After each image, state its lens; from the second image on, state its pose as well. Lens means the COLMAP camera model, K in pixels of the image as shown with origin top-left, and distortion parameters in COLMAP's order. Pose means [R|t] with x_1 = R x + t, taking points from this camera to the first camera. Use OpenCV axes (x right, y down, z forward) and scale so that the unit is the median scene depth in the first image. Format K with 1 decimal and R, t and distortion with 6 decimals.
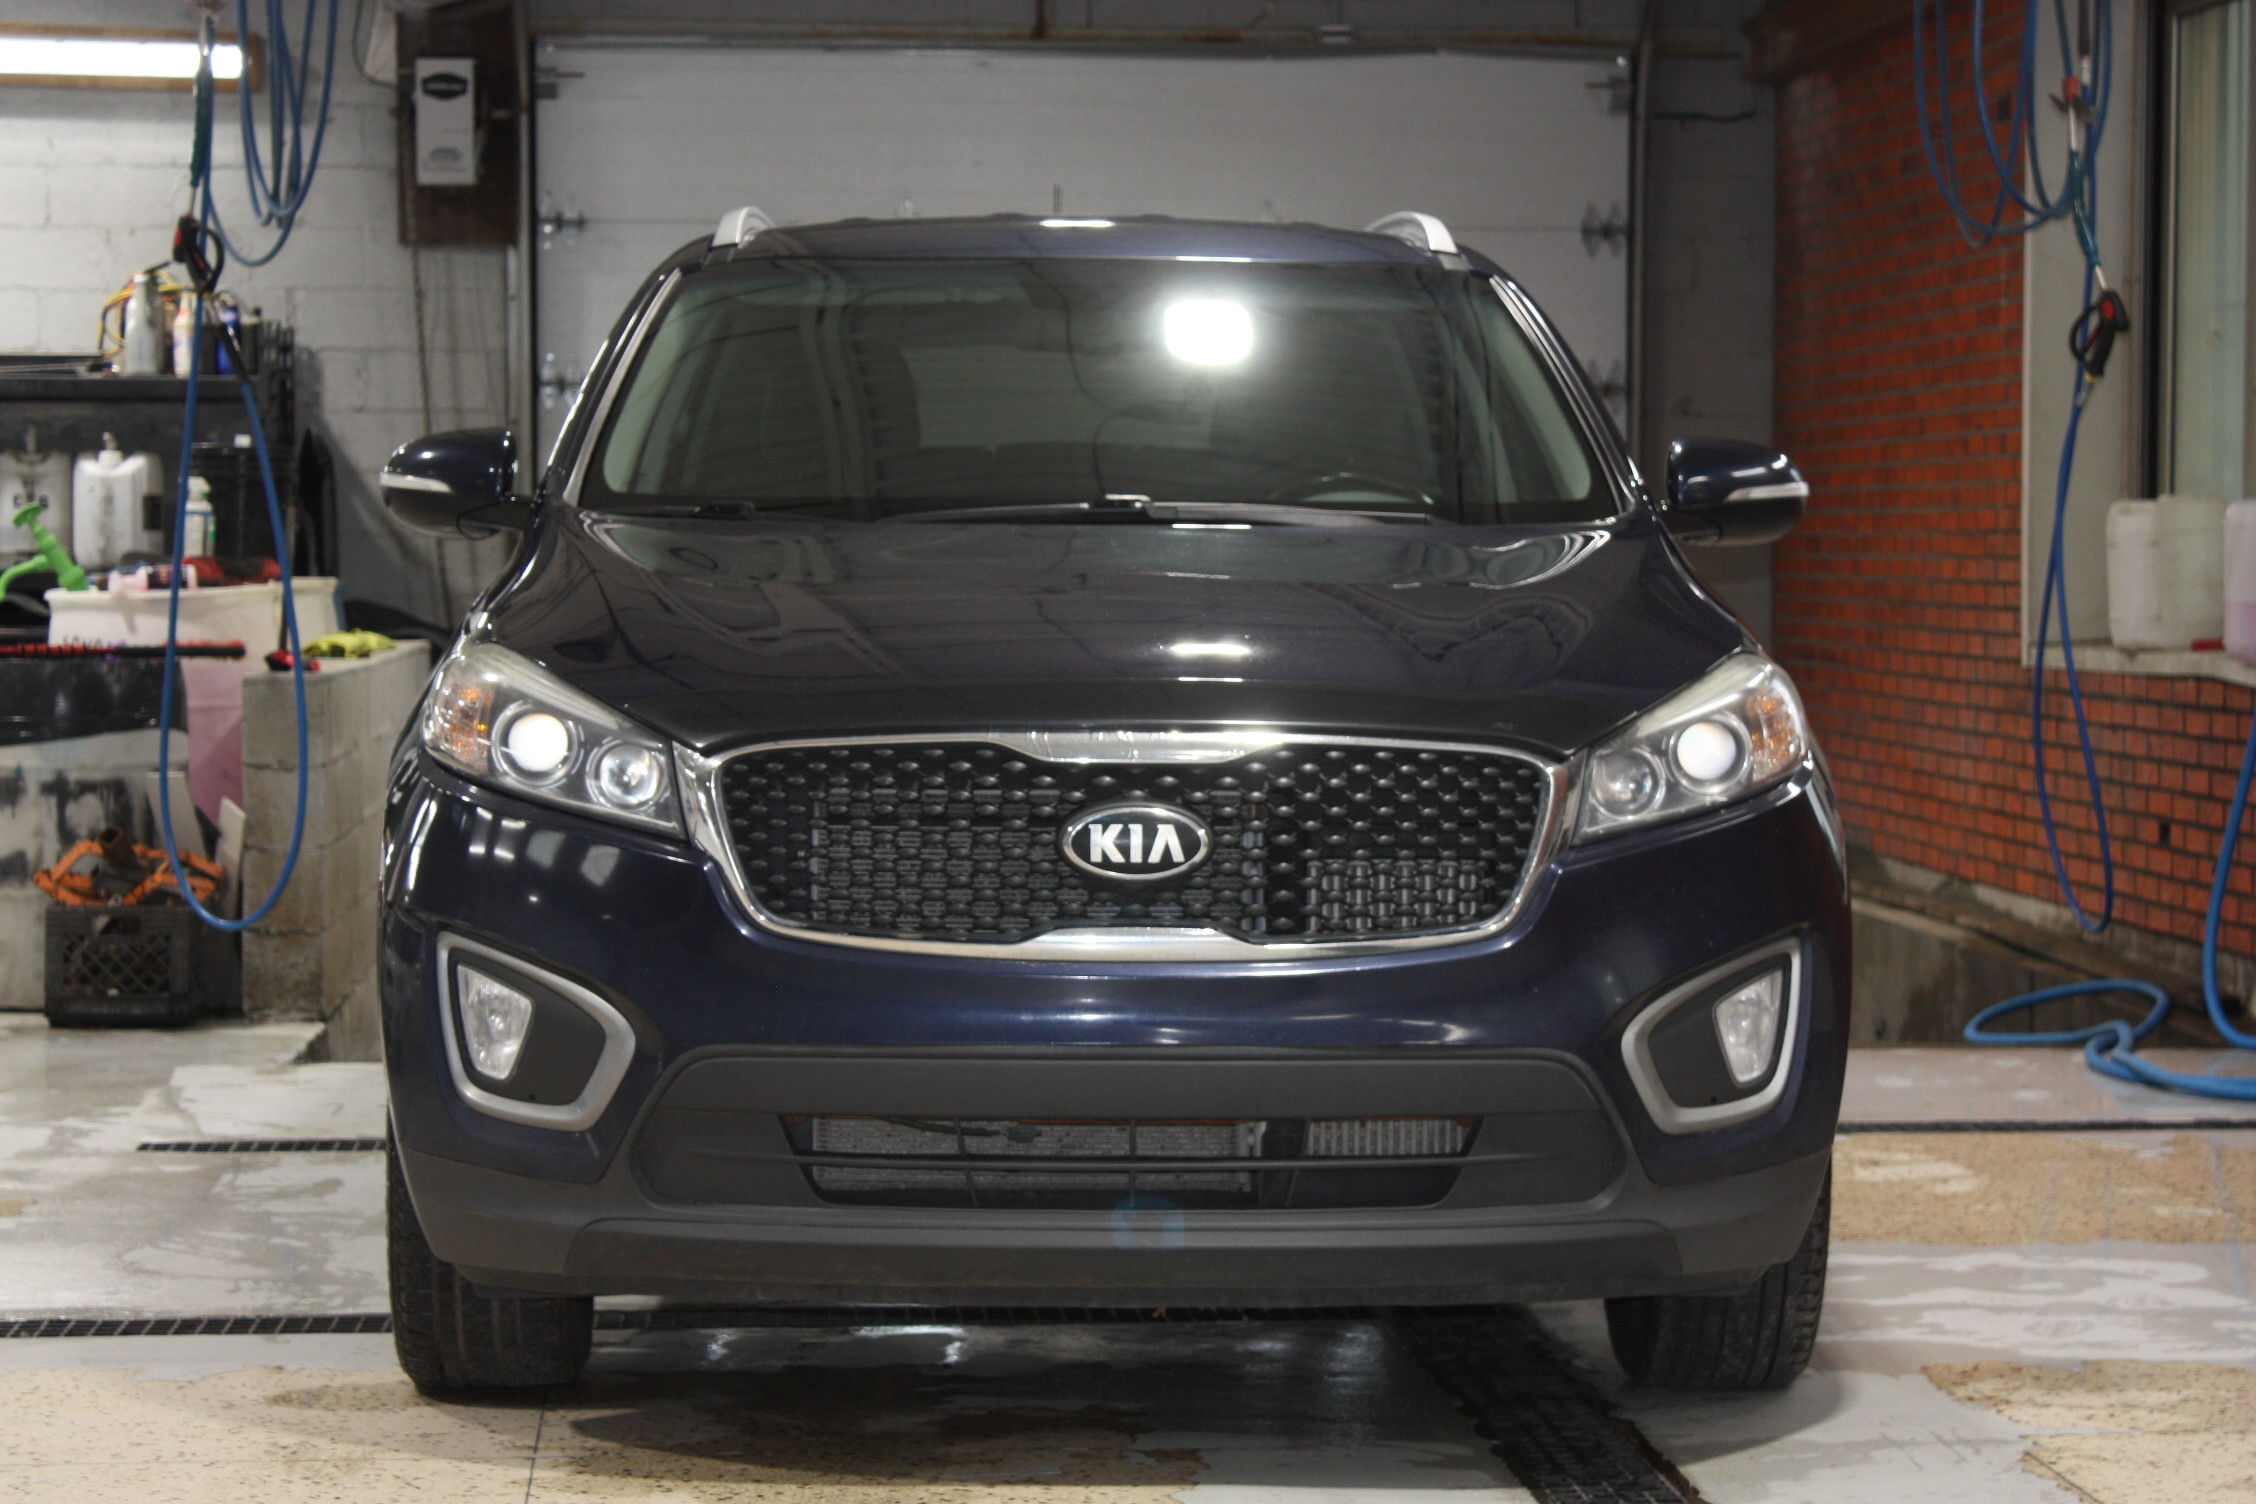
lens RADIAL K [[5012.0, 0, 1127.4], [0, 5012.0, 761.6], [0, 0, 1]] dist [-0.001246, 0.000000]
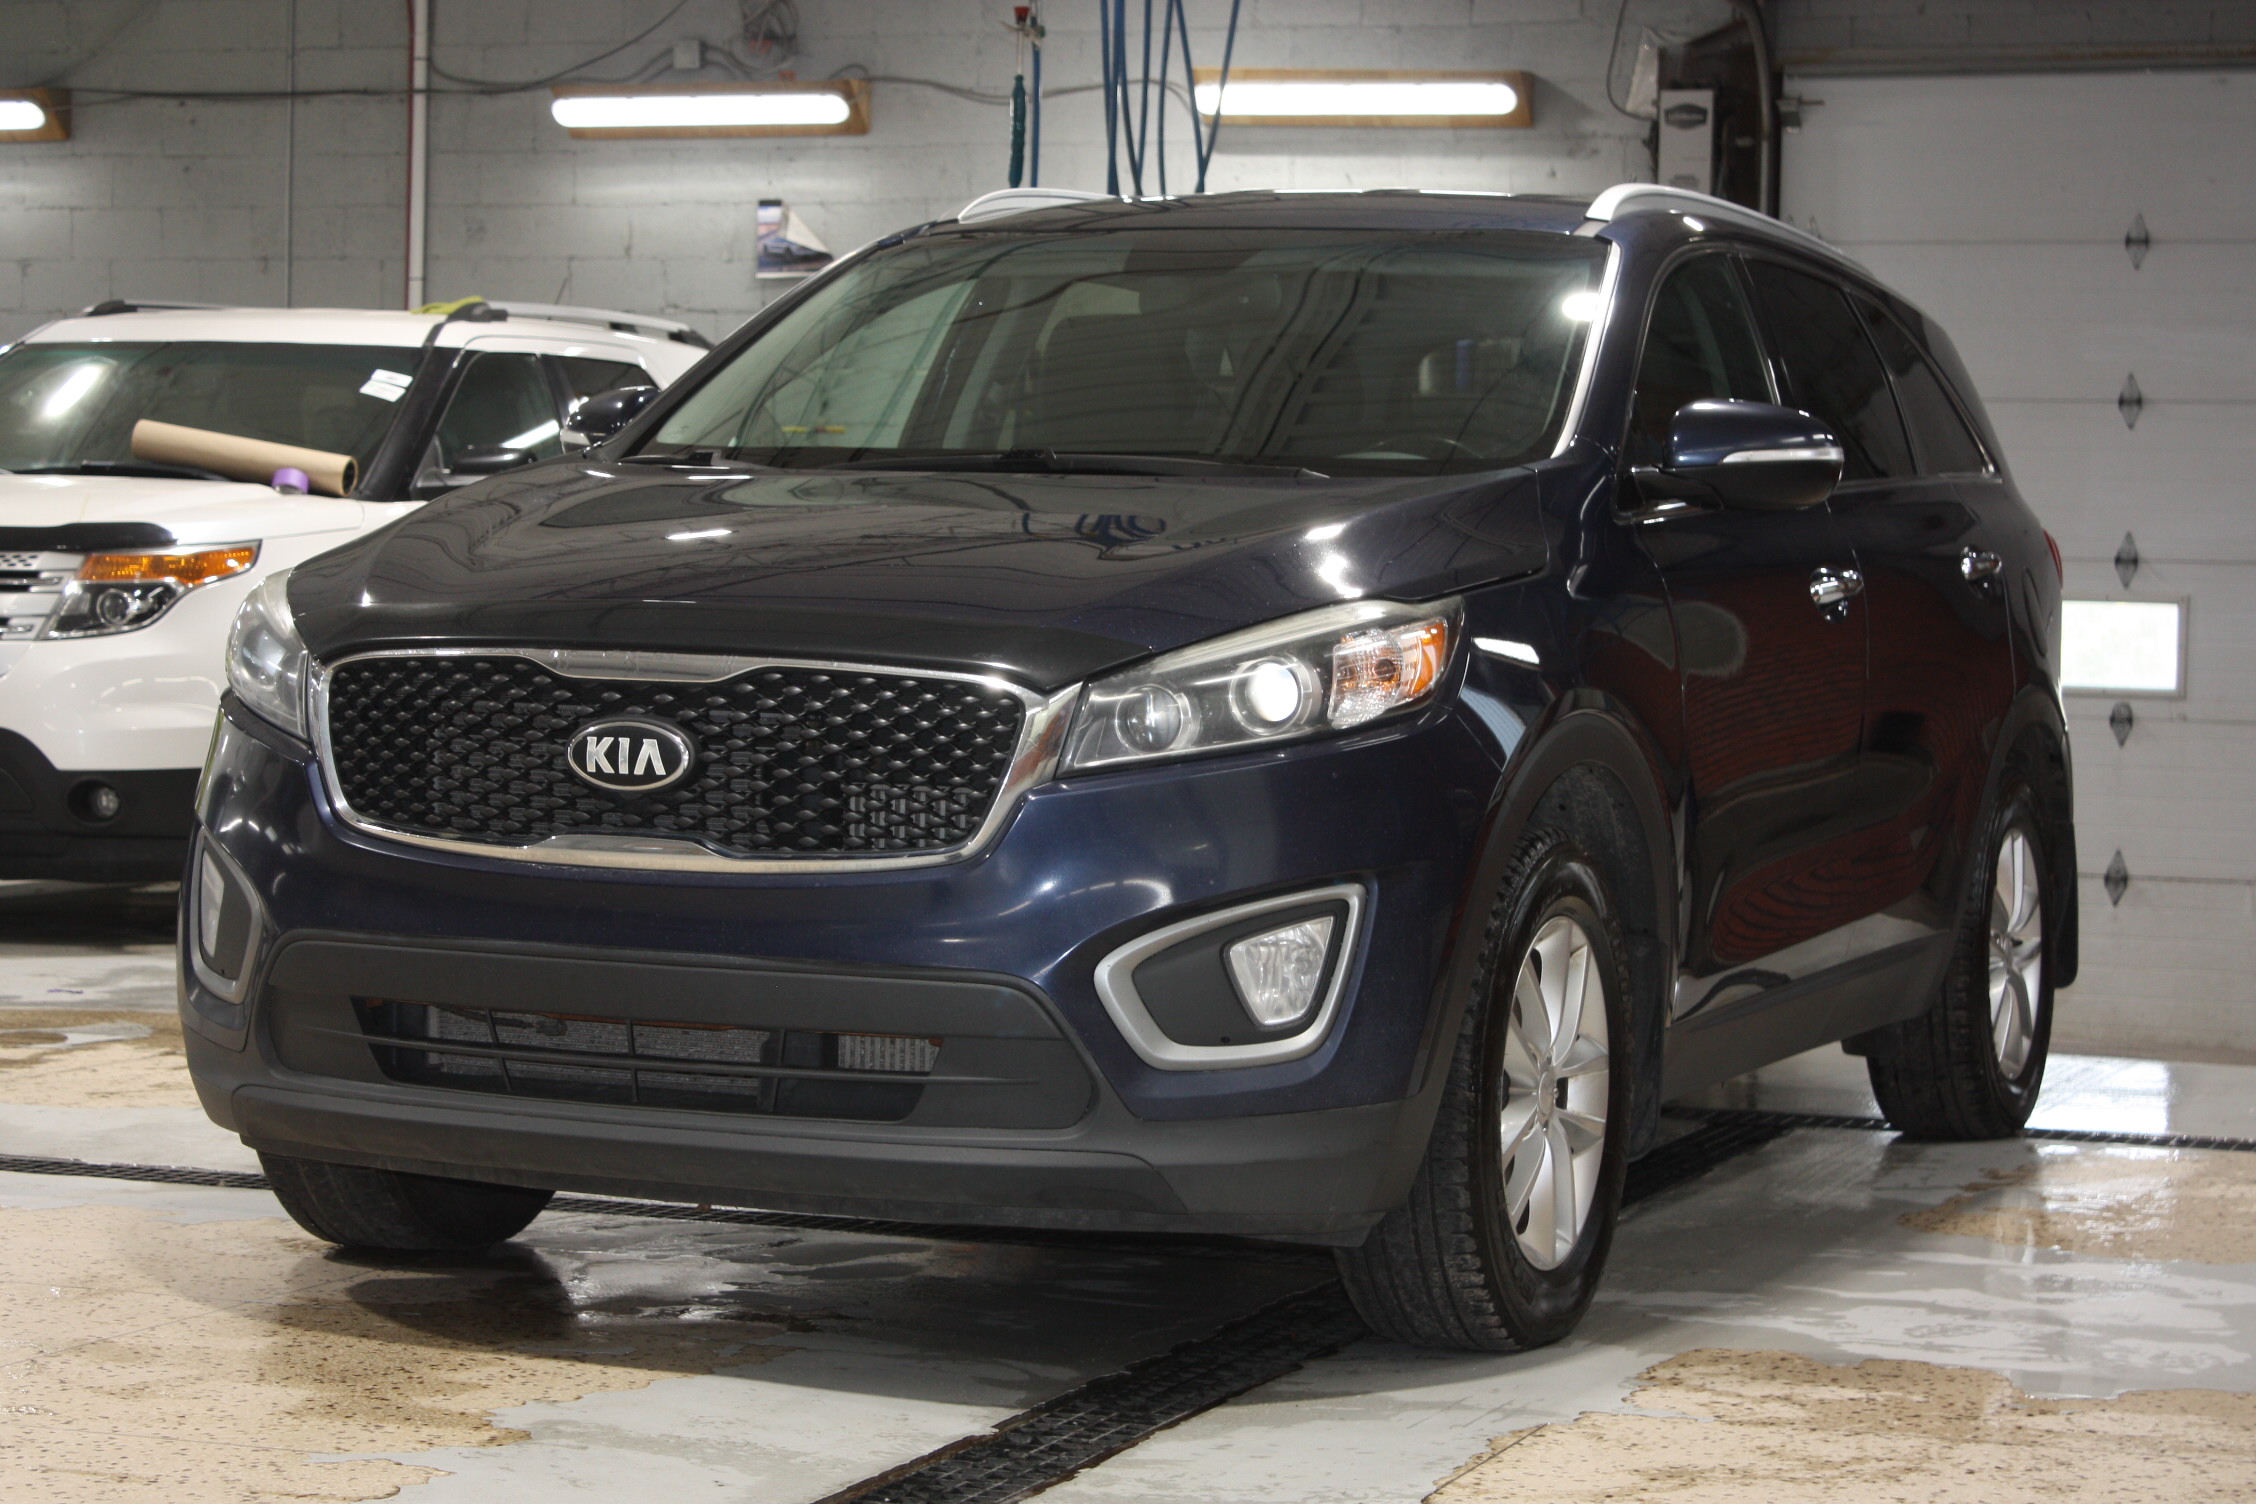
lens RADIAL K [[4753.0, 0, 1129.1], [0, 4753.0, 739.8], [0, 0, 1]] dist [0.054248, 0.000000]
pose [[0.903057, 0.032126, -0.428317, 0.513088], [-0.037816, 0.999273, -0.004780, 0.013352], [0.427853, 0.020514, 0.903616, 0.137353]]
